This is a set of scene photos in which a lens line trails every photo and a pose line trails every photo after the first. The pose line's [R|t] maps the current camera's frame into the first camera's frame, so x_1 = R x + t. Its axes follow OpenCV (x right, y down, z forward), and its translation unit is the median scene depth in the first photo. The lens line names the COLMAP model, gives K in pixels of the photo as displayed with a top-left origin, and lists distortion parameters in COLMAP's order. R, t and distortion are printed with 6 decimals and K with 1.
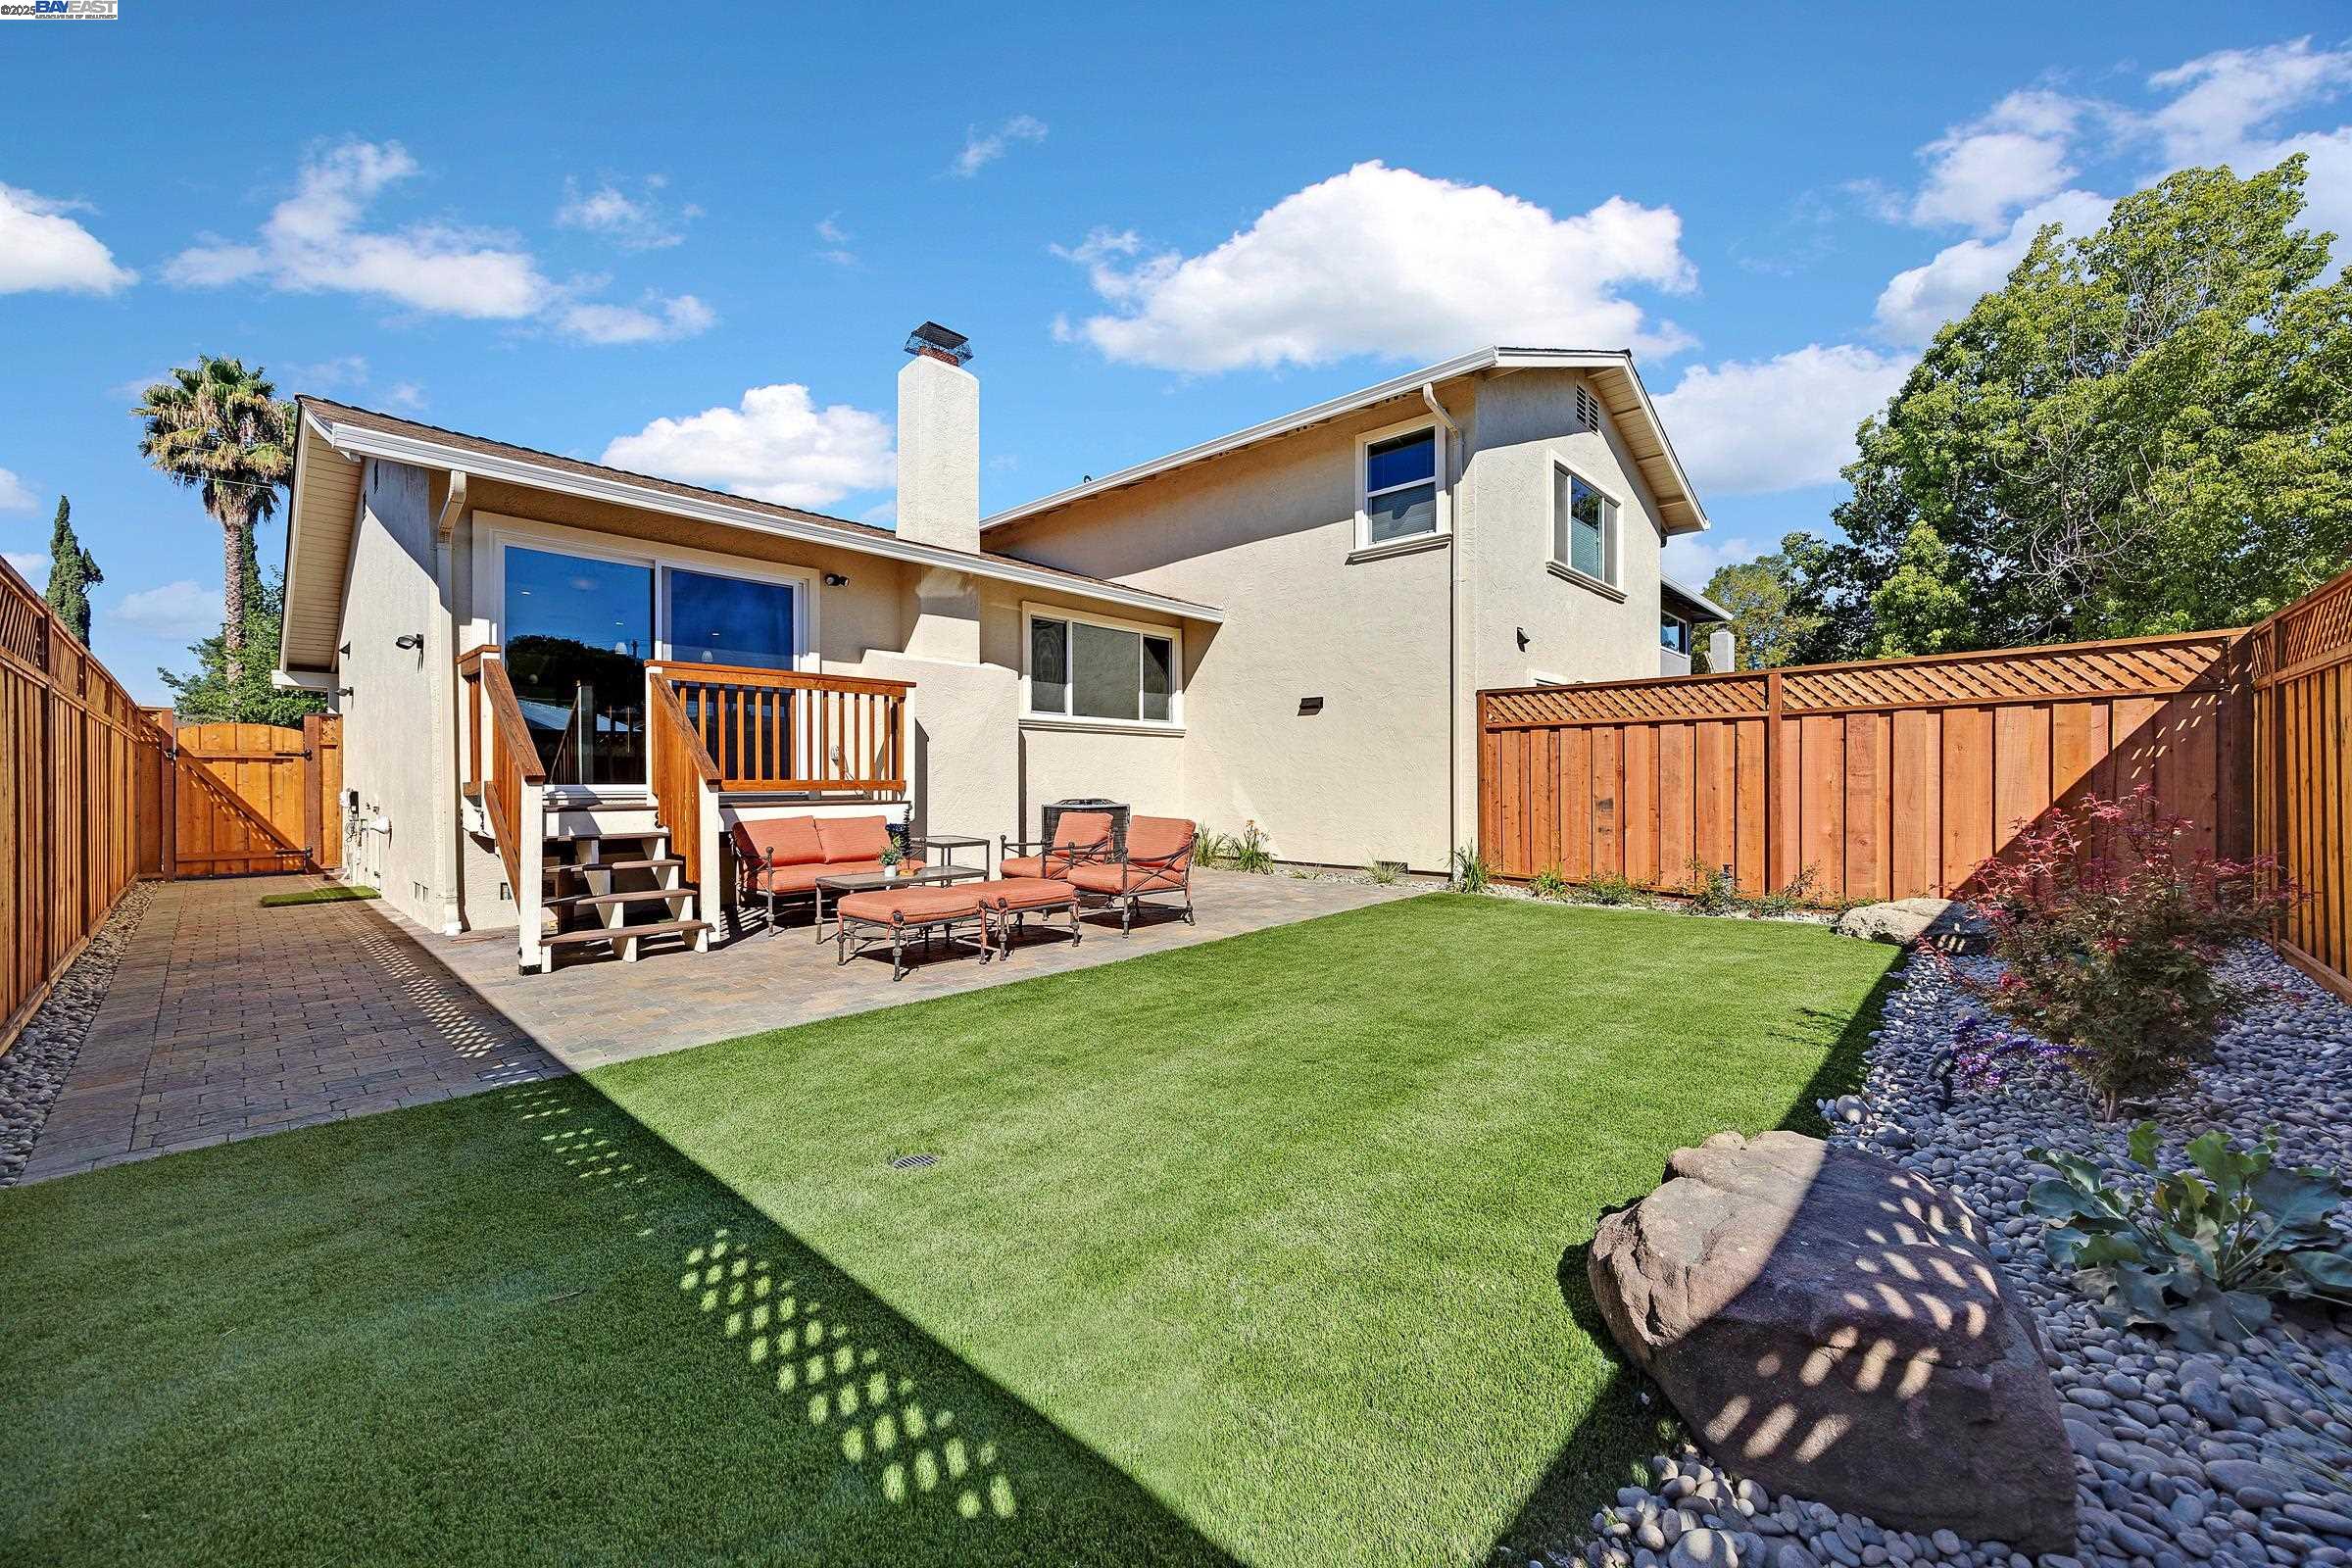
lens RADIAL K [[900.4, 0, 1170.1], [0, 900.4, 778.1], [0, 0, 1]] dist [-0.000440, -0.000140]
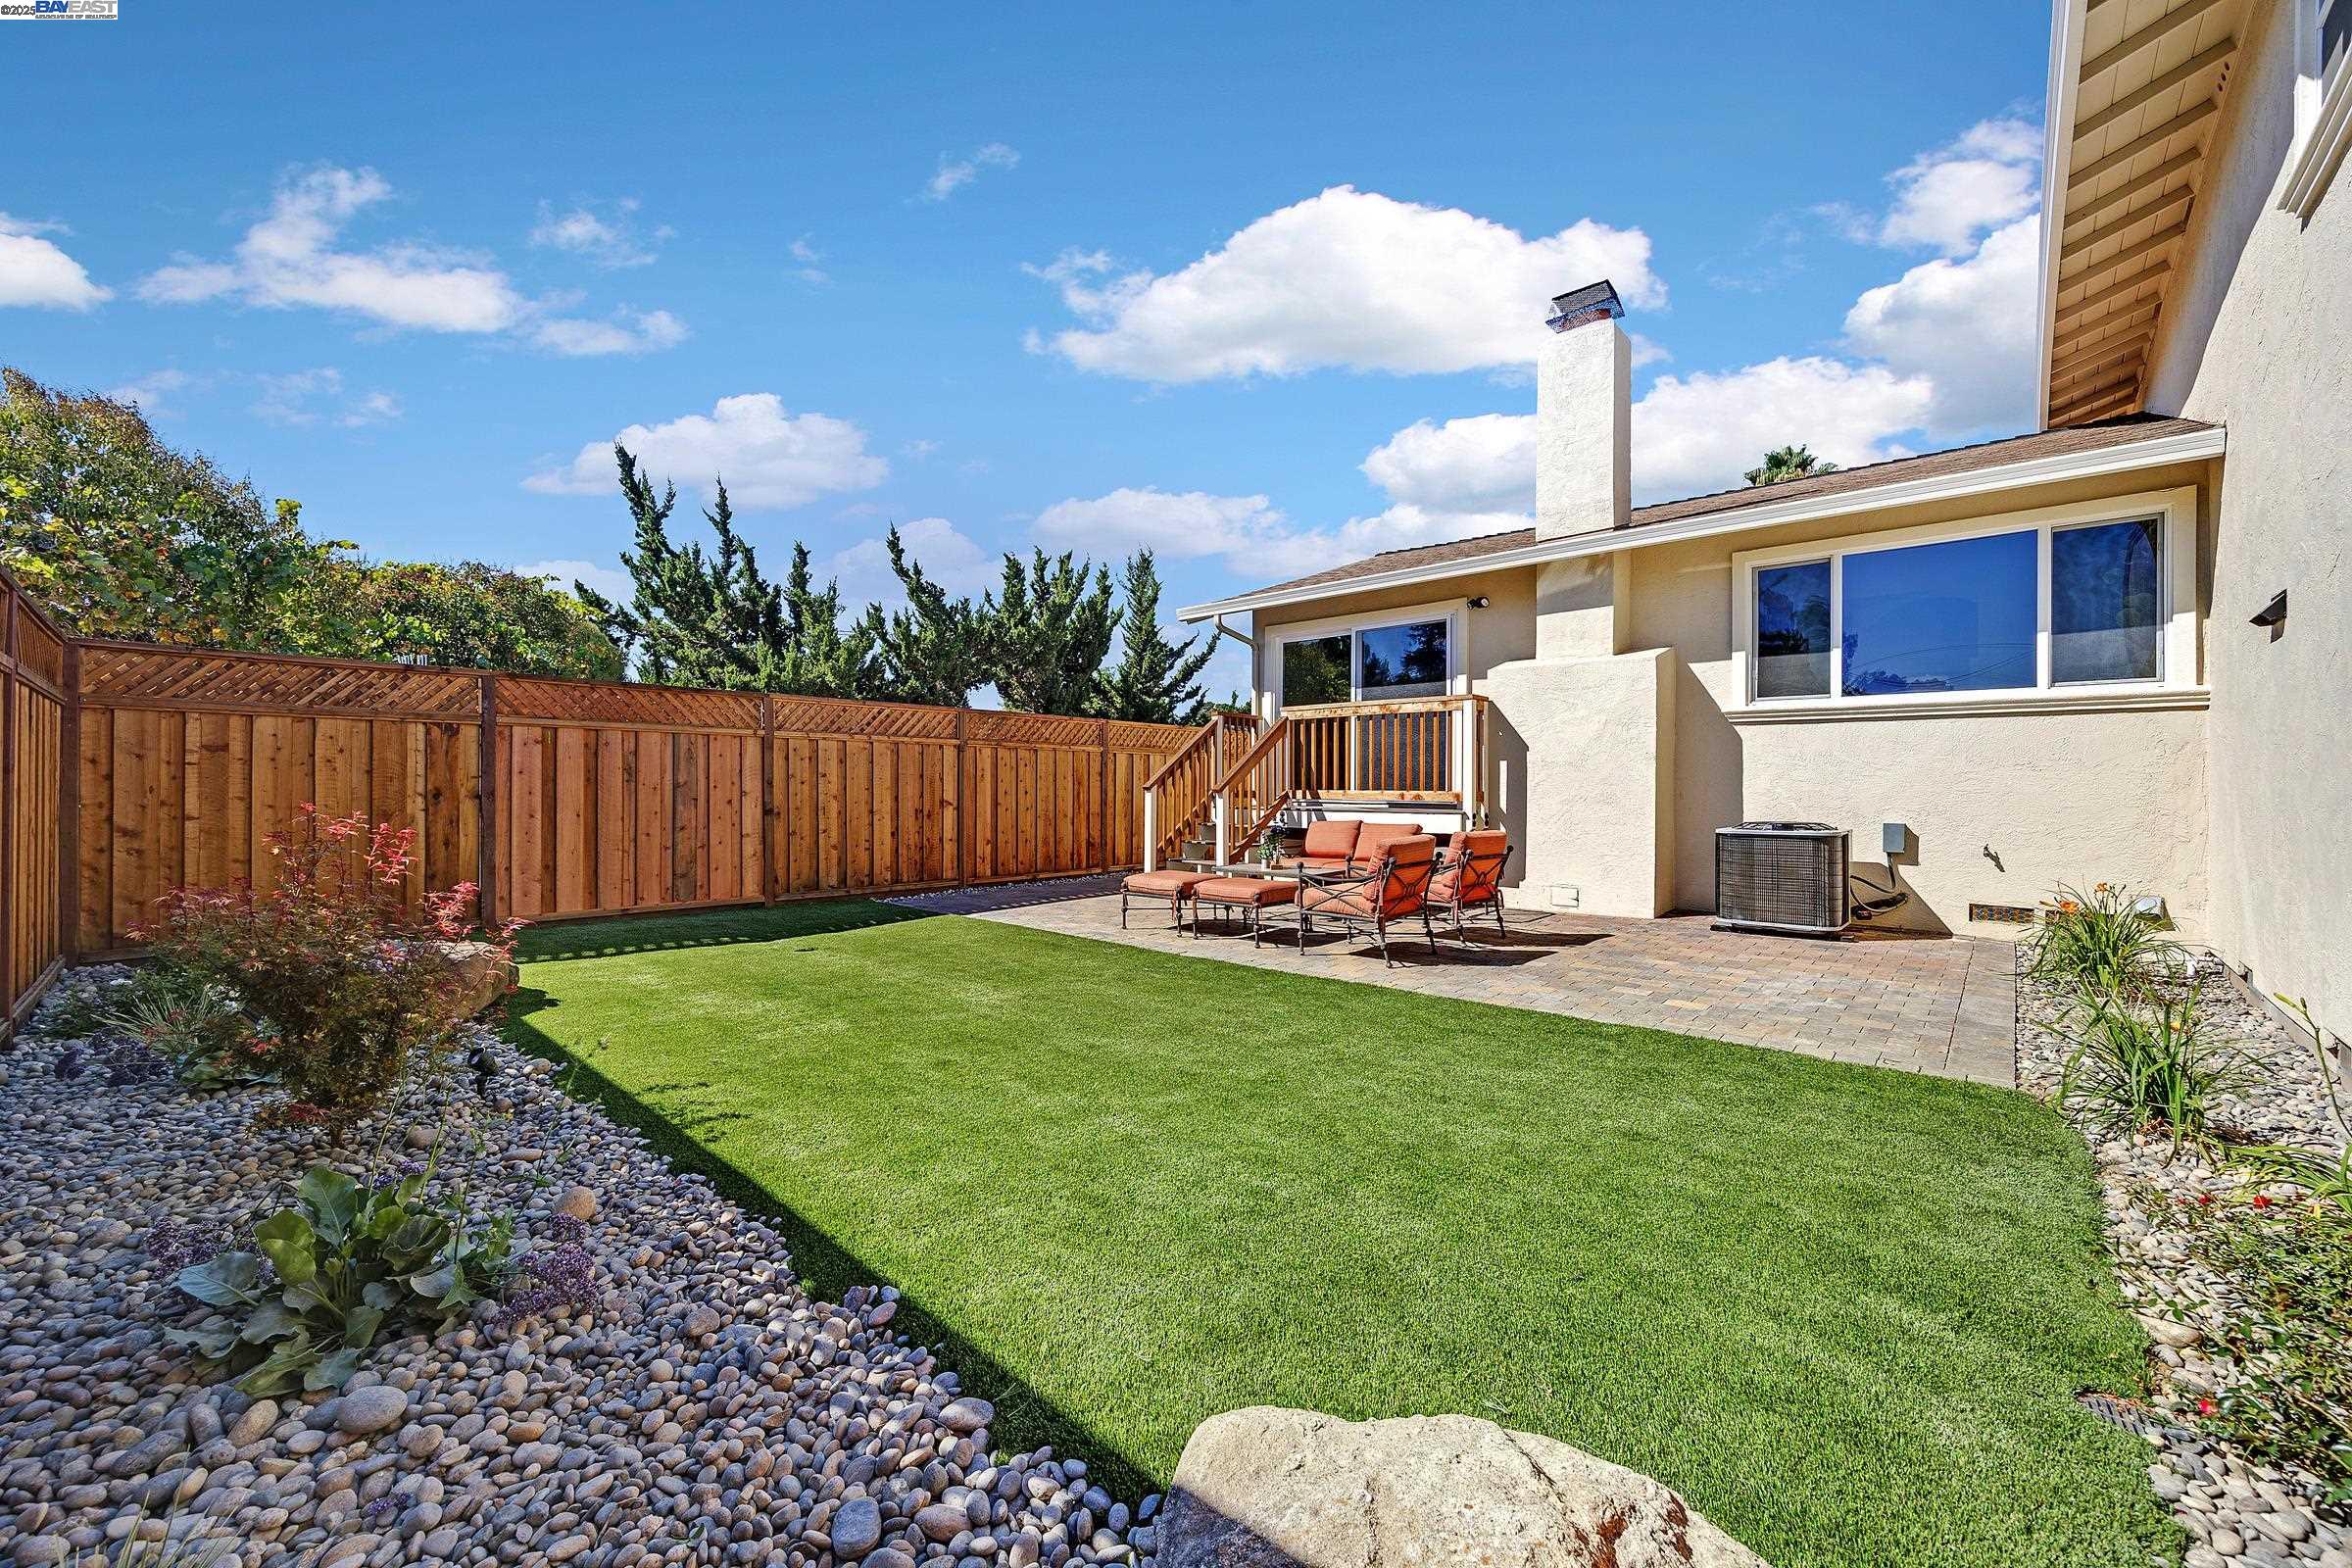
lens RADIAL K [[900.4, 0, 1170.8], [0, 900.4, 789.2], [0, 0, 1]] dist [-0.000440, -0.000140]
pose [[0.023163, 0.003131, -0.999727, 0.632705], [-0.002425, 0.999992, 0.003076, -0.002515], [0.999729, 0.002353, 0.023170, 0.567078]]
